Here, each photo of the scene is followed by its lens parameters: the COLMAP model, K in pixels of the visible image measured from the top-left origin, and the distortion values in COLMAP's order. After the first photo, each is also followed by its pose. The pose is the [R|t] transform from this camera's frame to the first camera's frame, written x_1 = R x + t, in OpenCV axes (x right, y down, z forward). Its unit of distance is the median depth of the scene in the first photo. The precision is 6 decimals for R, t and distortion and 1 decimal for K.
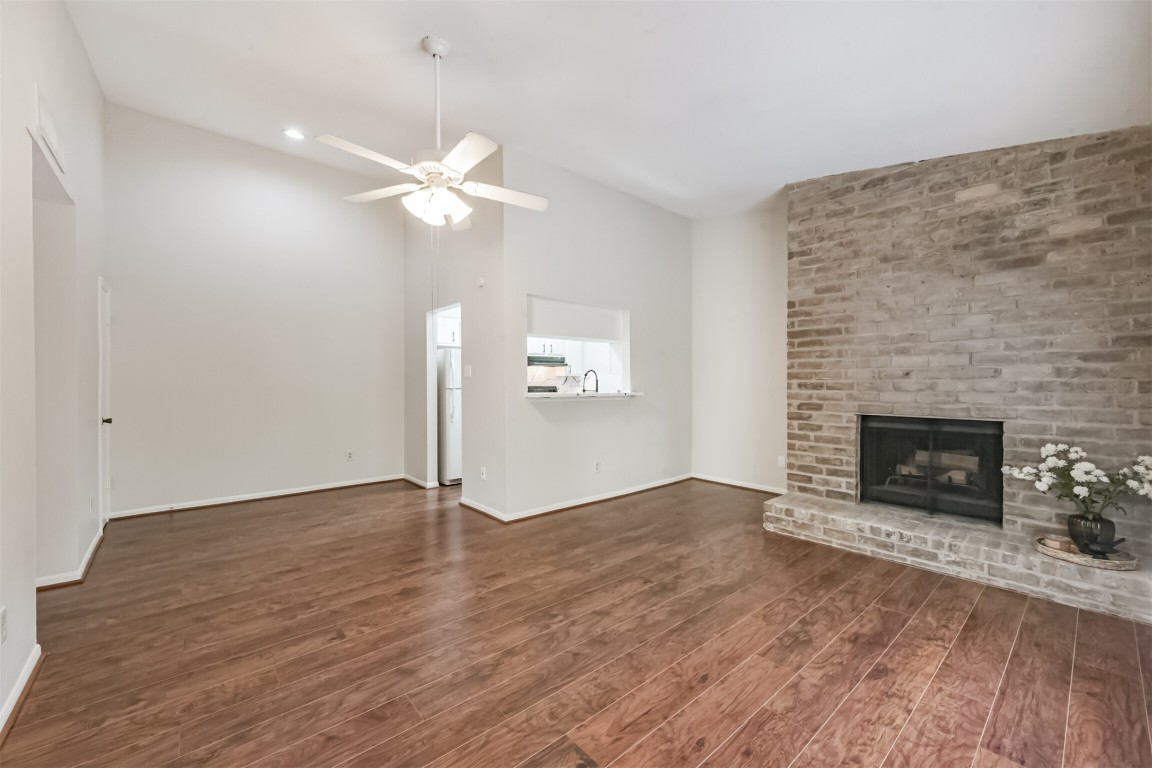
lens RADIAL K [[454.0, 0, 577.2], [0, 454.0, 388.1], [0, 0, 1]] dist [0.012558, -0.000319]
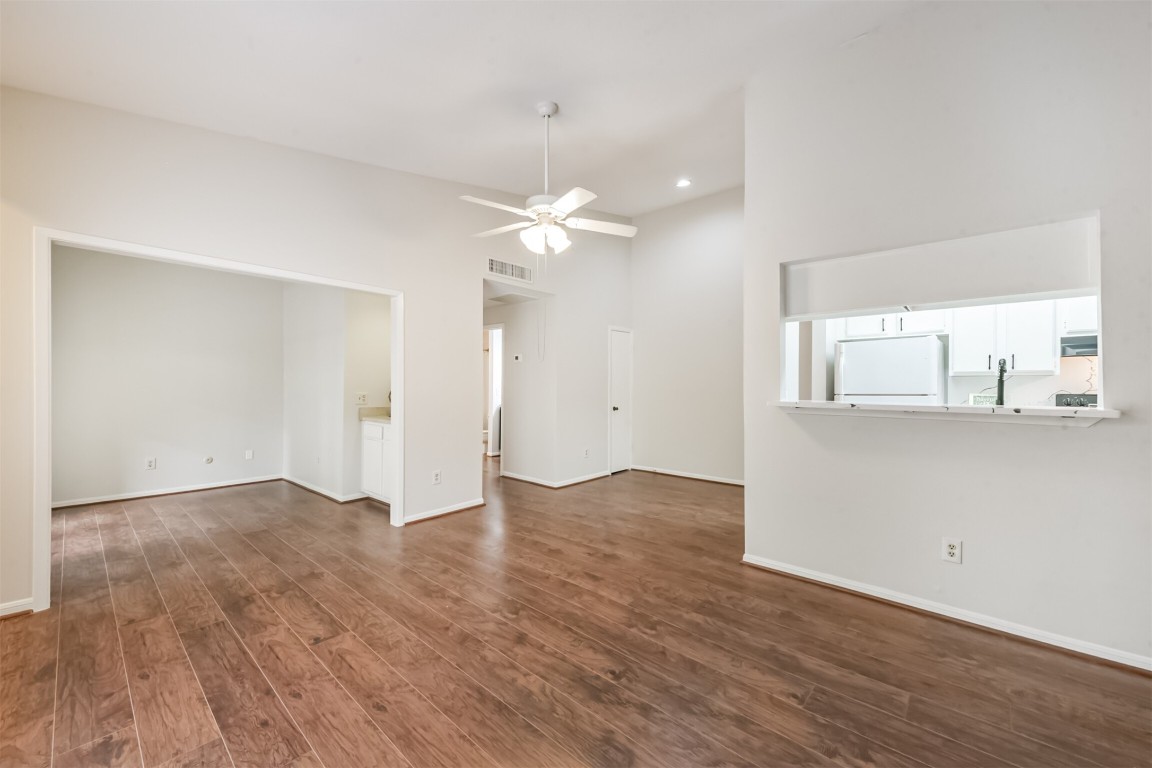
lens RADIAL K [[454.0, 0, 577.2], [0, 454.0, 388.1], [0, 0, 1]] dist [0.012558, -0.000319]
pose [[0.120881, 0.001904, -0.992665, 0.875369], [-0.016810, 0.999859, -0.000129, -0.001486], [0.992525, 0.016702, 0.120896, 0.907633]]
